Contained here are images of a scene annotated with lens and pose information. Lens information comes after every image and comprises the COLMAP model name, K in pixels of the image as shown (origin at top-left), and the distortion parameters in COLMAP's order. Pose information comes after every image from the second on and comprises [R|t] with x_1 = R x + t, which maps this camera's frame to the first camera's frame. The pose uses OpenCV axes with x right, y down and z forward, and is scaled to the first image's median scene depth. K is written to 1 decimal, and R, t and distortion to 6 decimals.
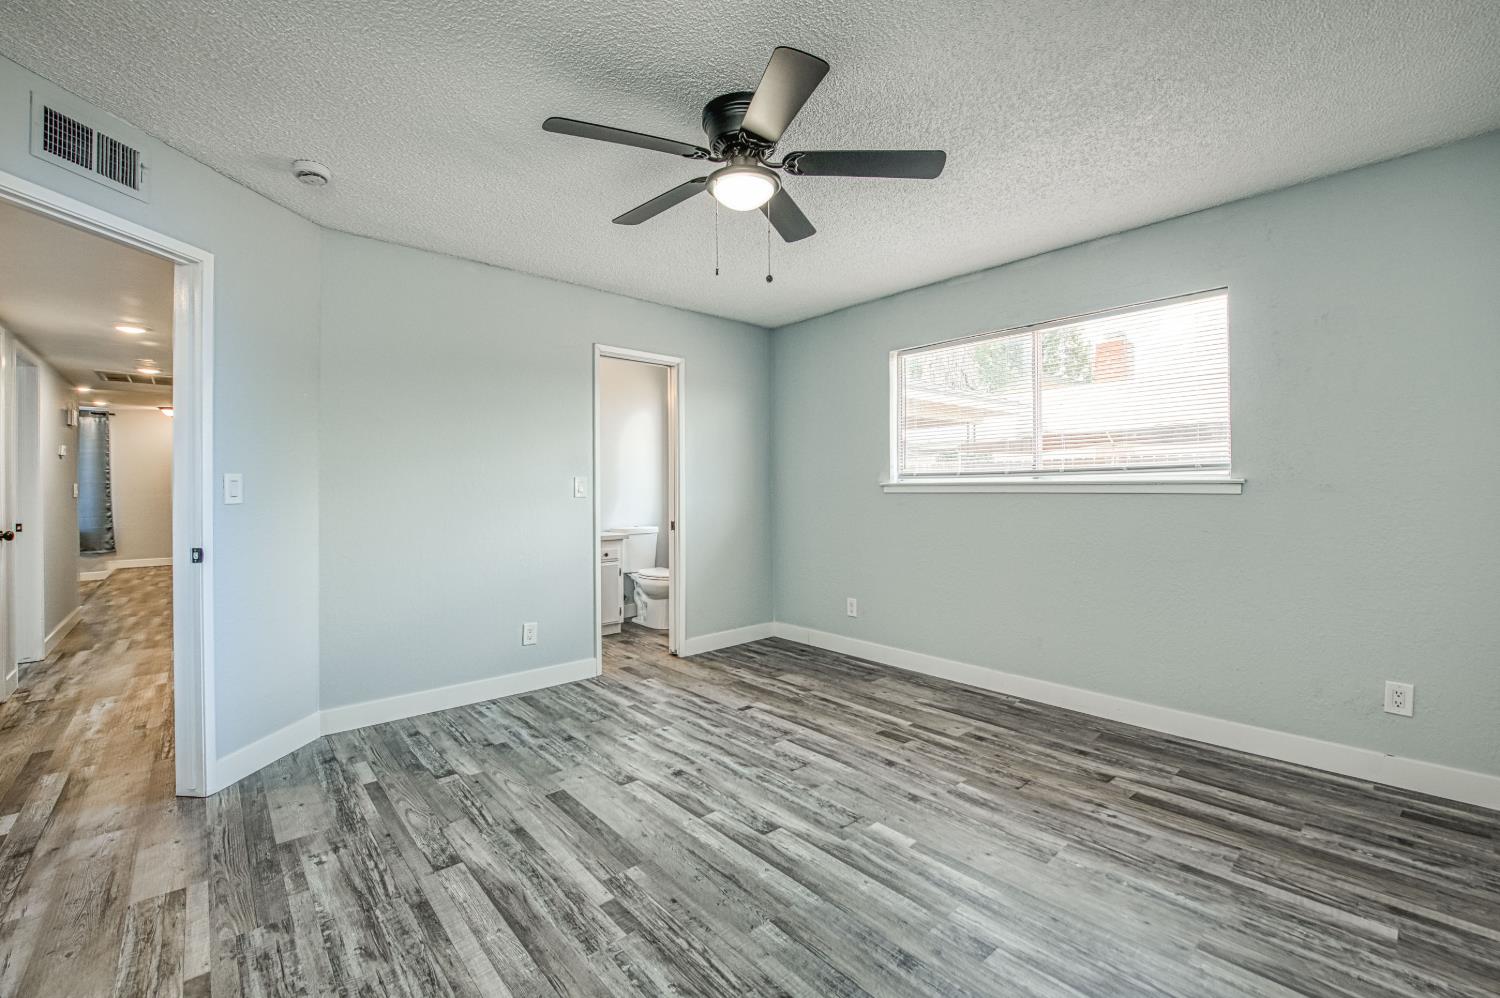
lens RADIAL K [[624.6, 0, 780.0], [0, 624.6, 491.9], [0, 0, 1]] dist [-0.015489, -0.004186]
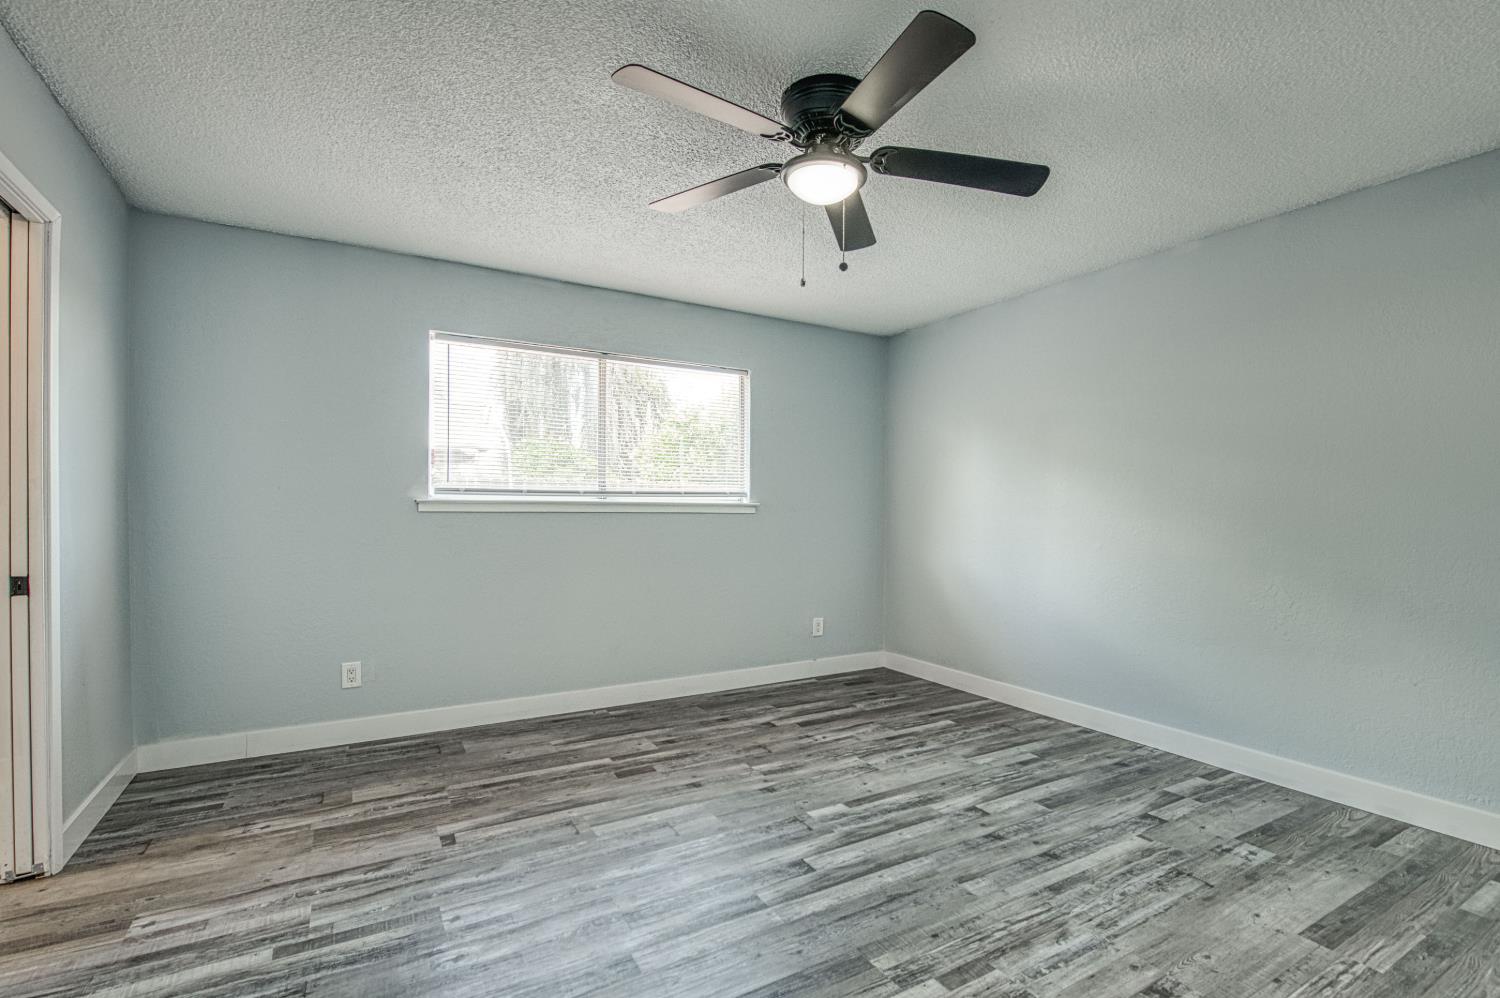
lens RADIAL K [[621.6, 0, 750.0], [0, 621.6, 518.9], [0, 0, 1]] dist [-0.000460, -0.004608]
pose [[0.265759, -0.007153, 0.964013, -0.669496], [-0.003102, 0.999961, 0.008275, 0.003728], [-0.964035, -0.005189, 0.265726, 0.585966]]
